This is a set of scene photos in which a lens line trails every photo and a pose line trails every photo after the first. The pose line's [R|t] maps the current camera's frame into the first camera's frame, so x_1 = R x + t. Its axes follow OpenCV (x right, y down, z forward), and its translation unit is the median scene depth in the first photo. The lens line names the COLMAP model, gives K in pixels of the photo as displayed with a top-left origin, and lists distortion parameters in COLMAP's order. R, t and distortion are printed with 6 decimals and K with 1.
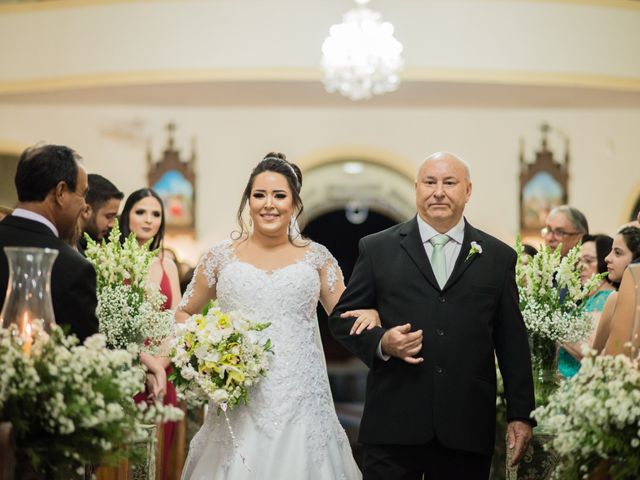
lens RADIAL K [[1921.8, 0, 289.3], [0, 1921.8, 240.2], [0, 0, 1]] dist [-0.176424, 12.116912]
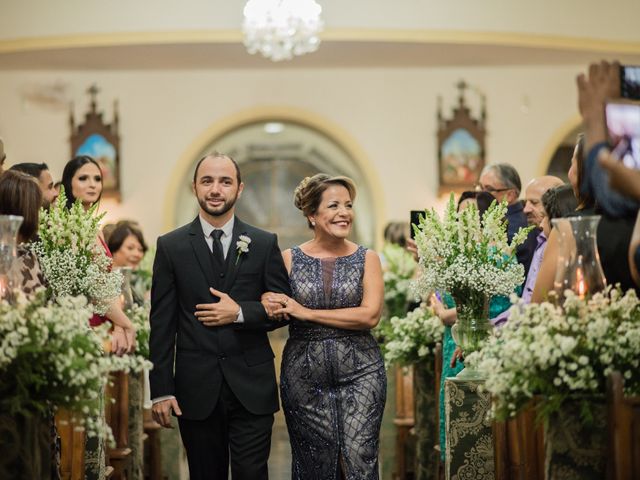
lens RADIAL K [[1946.9, 0, 268.3], [0, 1946.9, 261.5], [0, 0, 1]] dist [0.191867, -0.092224]
pose [[0.999154, -0.021396, 0.035131, -0.016480], [0.020244, 0.999256, 0.032820, -0.002258], [-0.035807, -0.032081, 0.998844, -0.067517]]
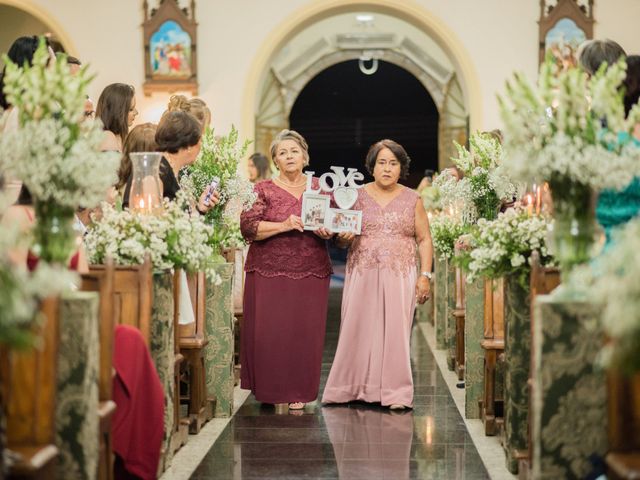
lens RADIAL K [[1805.1, 0, 320.3], [0, 1805.1, 285.2], [0, 0, 1]] dist [0.070515, 0.383550]
pose [[0.999963, -0.008544, 0.000146, 0.024709], [0.008491, 0.995395, 0.095485, 0.020896], [-0.000961, -0.095480, 0.995431, 0.244050]]
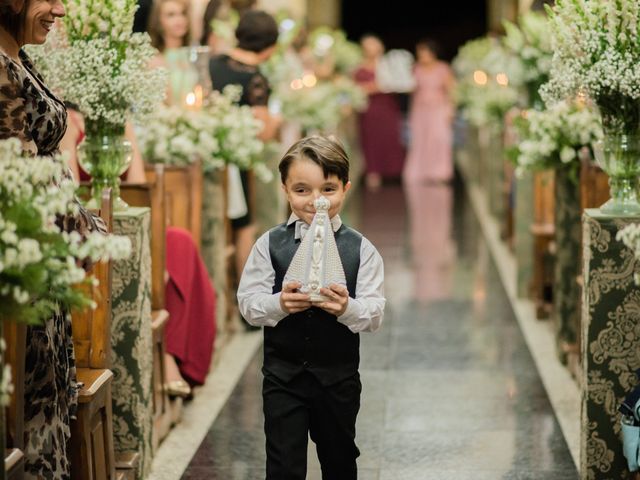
lens RADIAL K [[1805.1, 0, 320.3], [0, 1805.1, 285.2], [0, 0, 1]] dist [0.070515, 0.383550]
pose [[0.999457, -0.014671, -0.029518, 0.026115], [0.020016, 0.981609, 0.189852, -0.016864], [0.026190, -0.190340, 0.981369, 0.243870]]
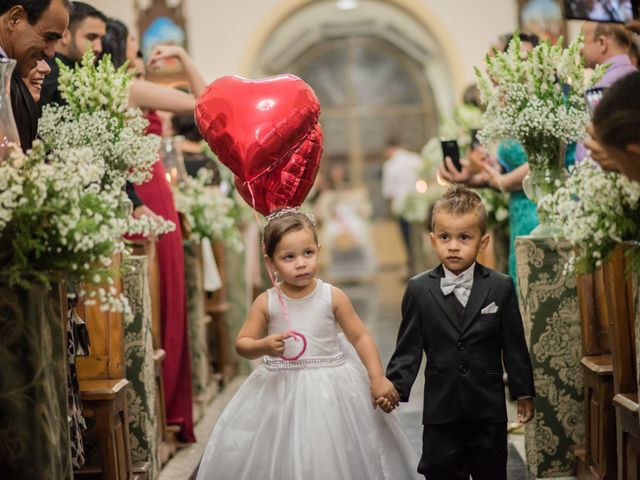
lens RADIAL K [[1864.3, 0, 272.3], [0, 1864.3, 251.3], [0, 0, 1]] dist [0.183849, -0.400534]
pose [[0.997392, -0.069825, -0.018258, 0.009738], [0.071037, 0.994468, 0.077376, 0.026949], [0.012754, -0.078472, 0.996835, 0.076844]]
